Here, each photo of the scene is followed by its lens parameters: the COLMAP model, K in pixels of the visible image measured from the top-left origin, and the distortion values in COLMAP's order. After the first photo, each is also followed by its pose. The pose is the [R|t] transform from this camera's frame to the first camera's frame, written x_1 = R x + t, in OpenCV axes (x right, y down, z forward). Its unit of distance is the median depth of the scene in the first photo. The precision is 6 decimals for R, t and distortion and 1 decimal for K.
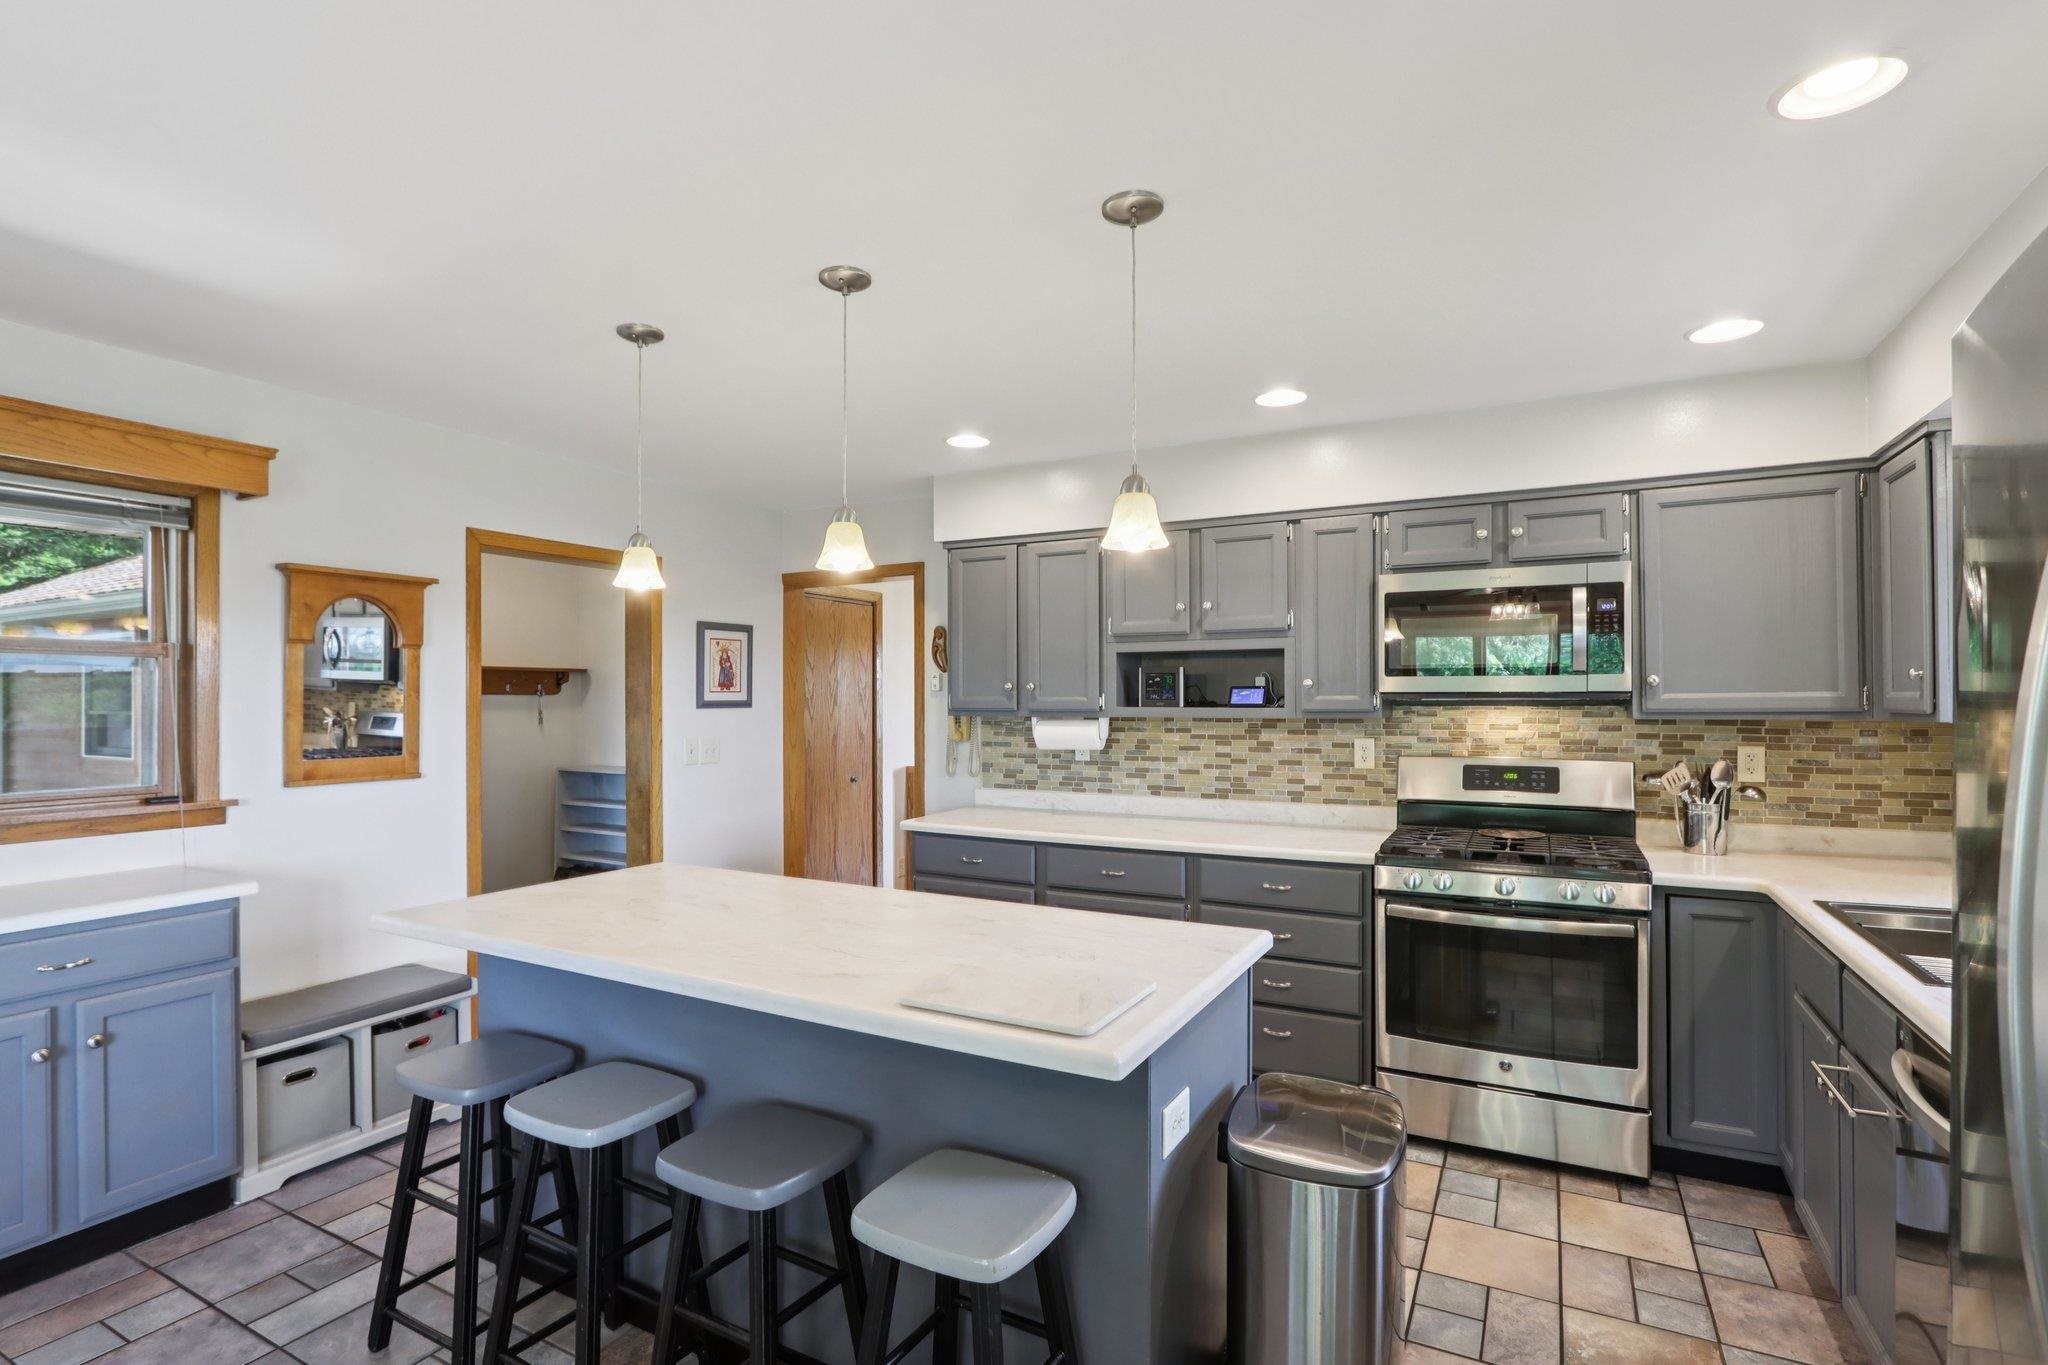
lens RADIAL K [[998.0, 0, 995.4], [0, 998.0, 697.6], [0, 0, 1]] dist [-0.019045, 0.007135]
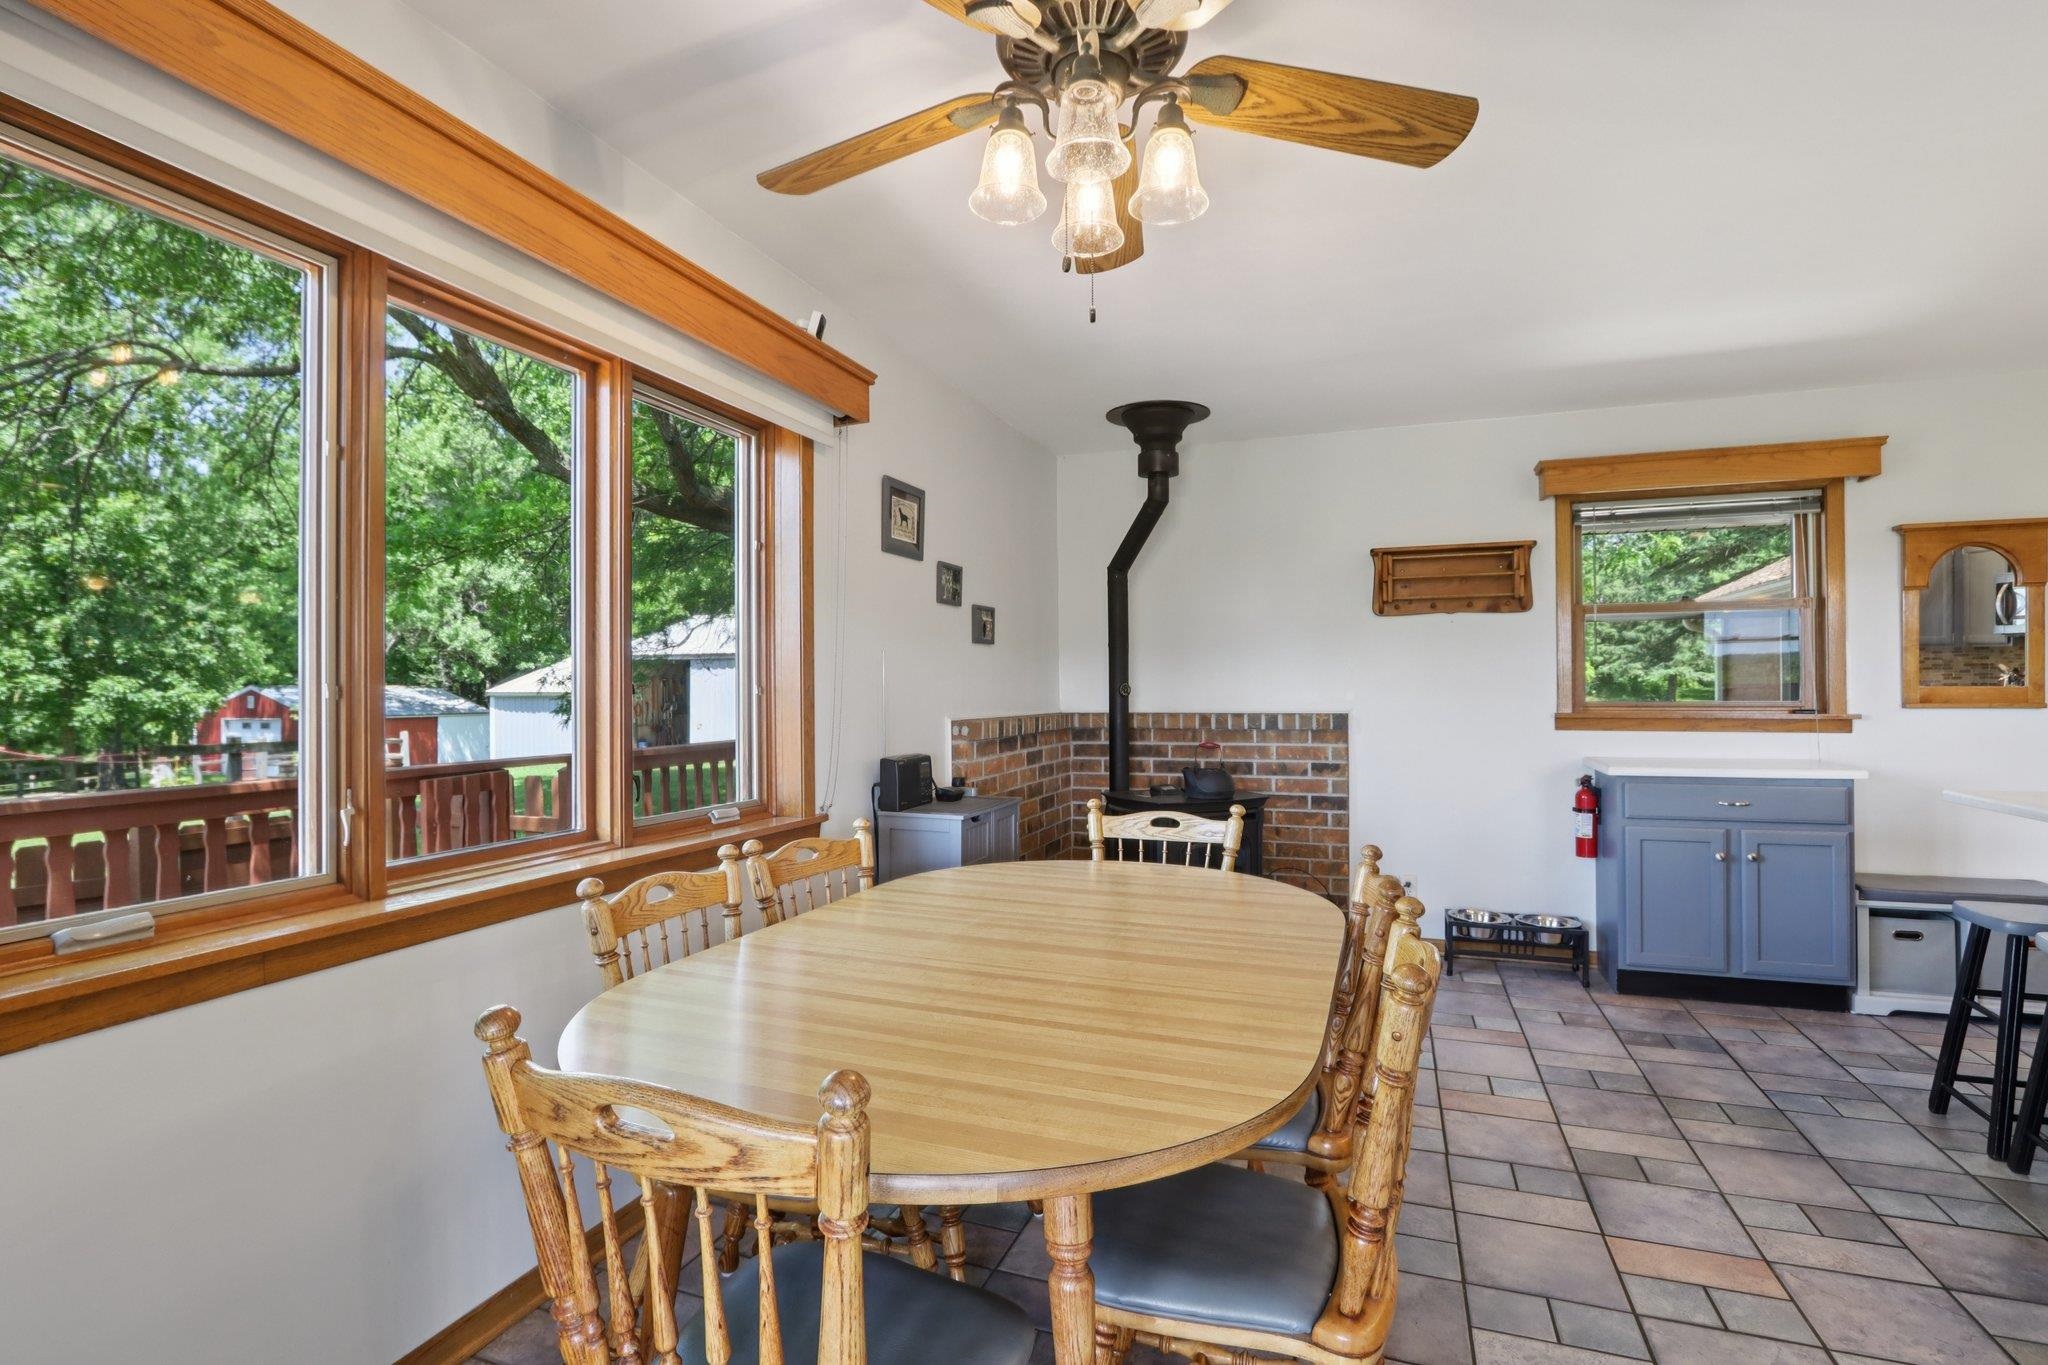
lens RADIAL K [[998.0, 0, 1016.0], [0, 998.0, 682.9], [0, 0, 1]] dist [-0.019045, 0.007135]
pose [[0.151236, -0.003635, -0.988491, 0.270713], [0.004248, 0.999986, -0.003027, 0.048584], [0.988489, -0.003741, 0.151250, -0.225178]]
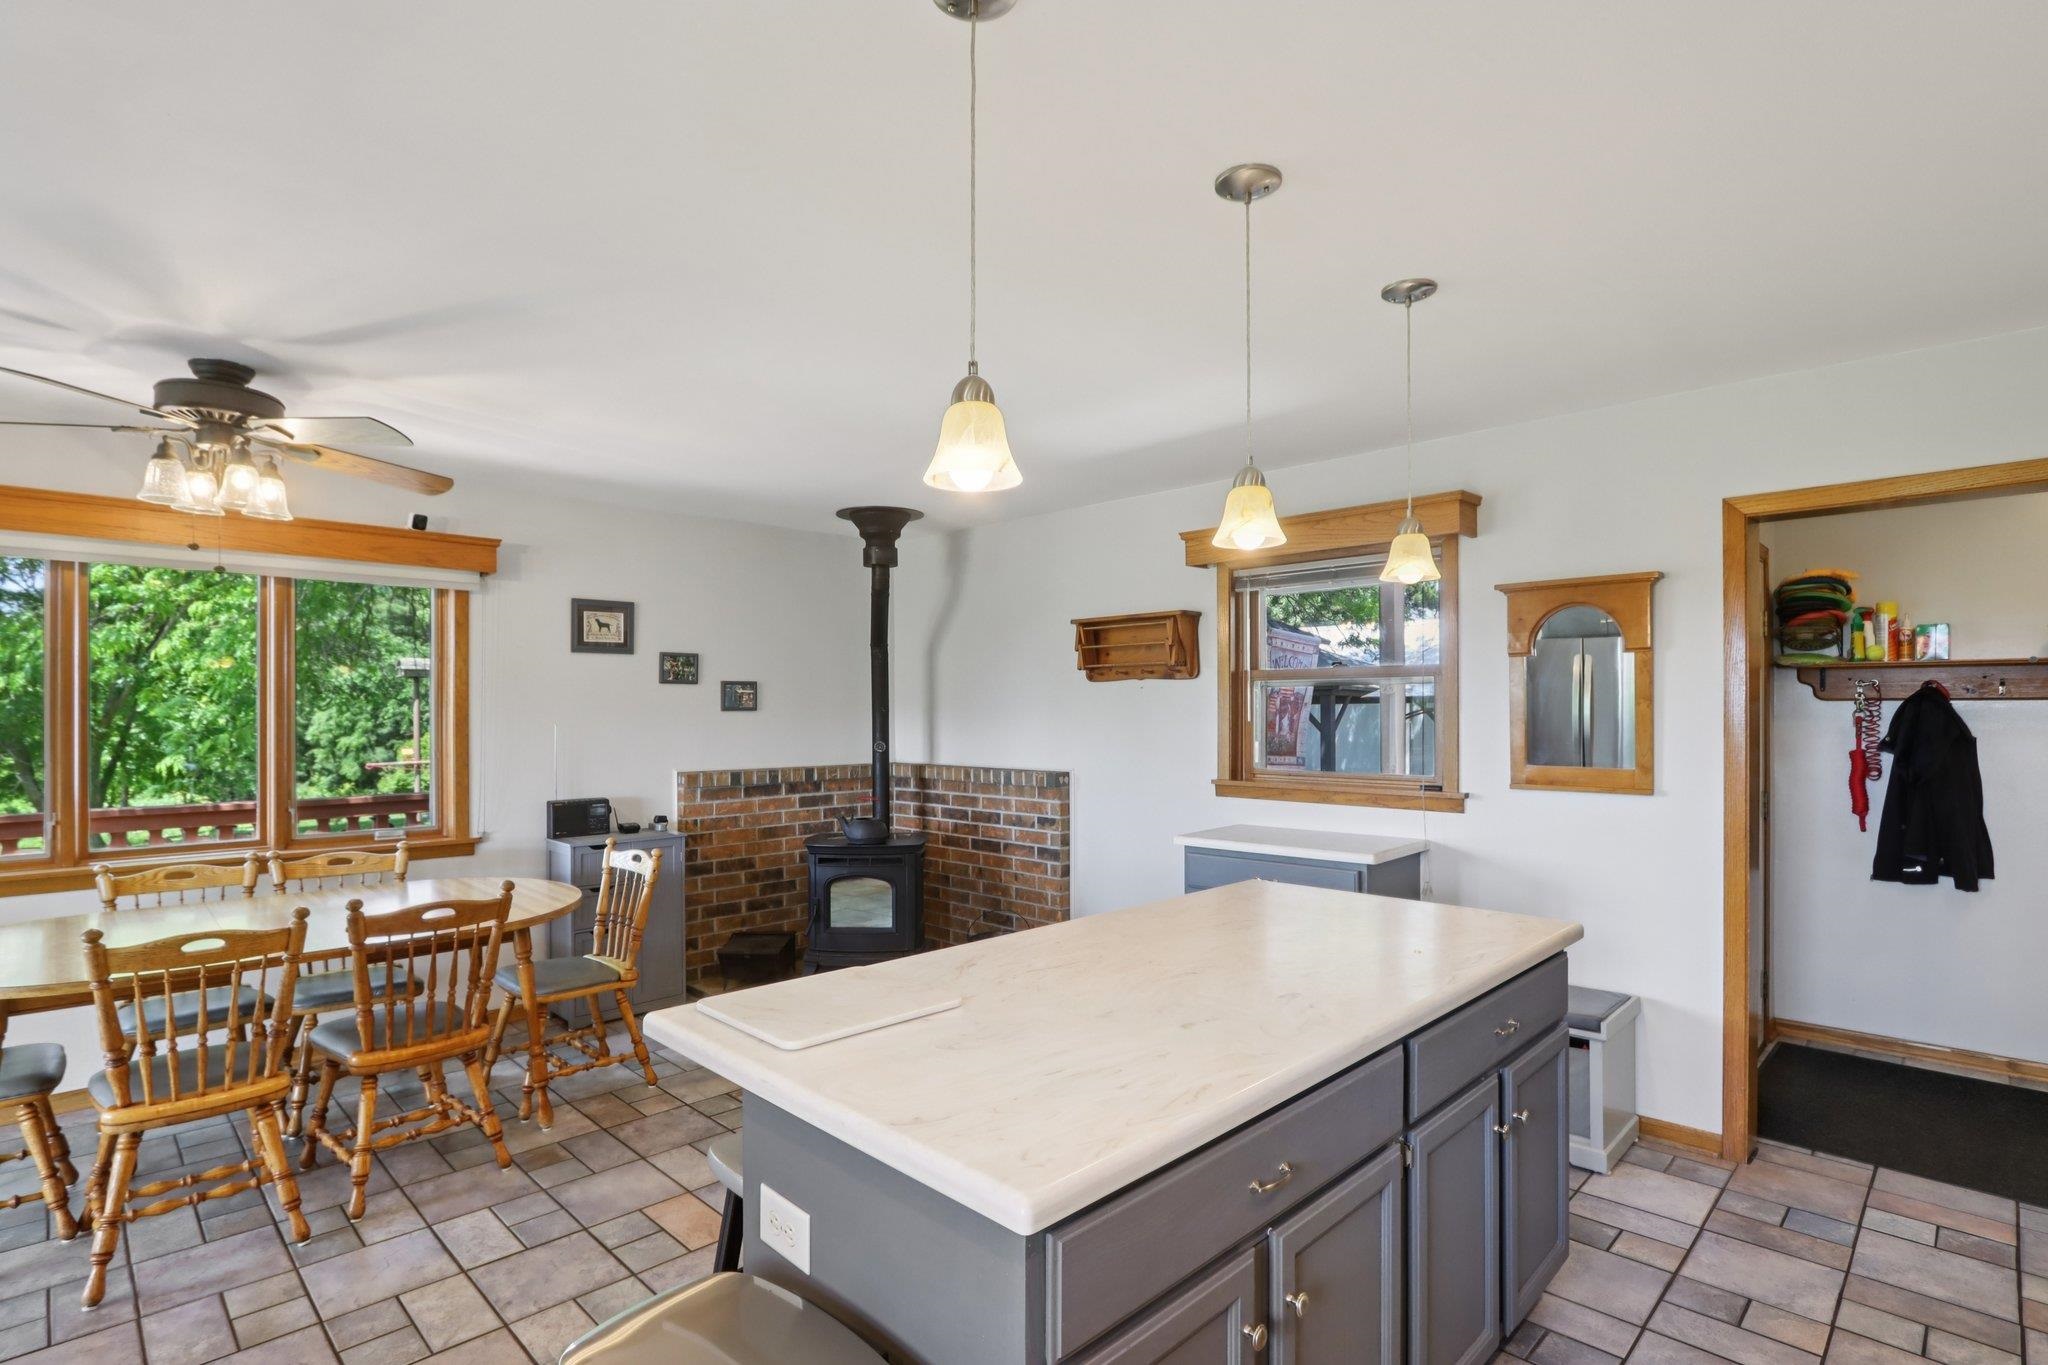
lens RADIAL K [[998.0, 0, 1001.8], [0, 998.0, 699.6], [0, 0, 1]] dist [-0.019045, 0.007135]
pose [[-0.280497, -0.008922, -0.959813, 0.416601], [0.001938, 0.999949, -0.009862, 0.001366], [0.959853, -0.004626, -0.280465, 0.637668]]
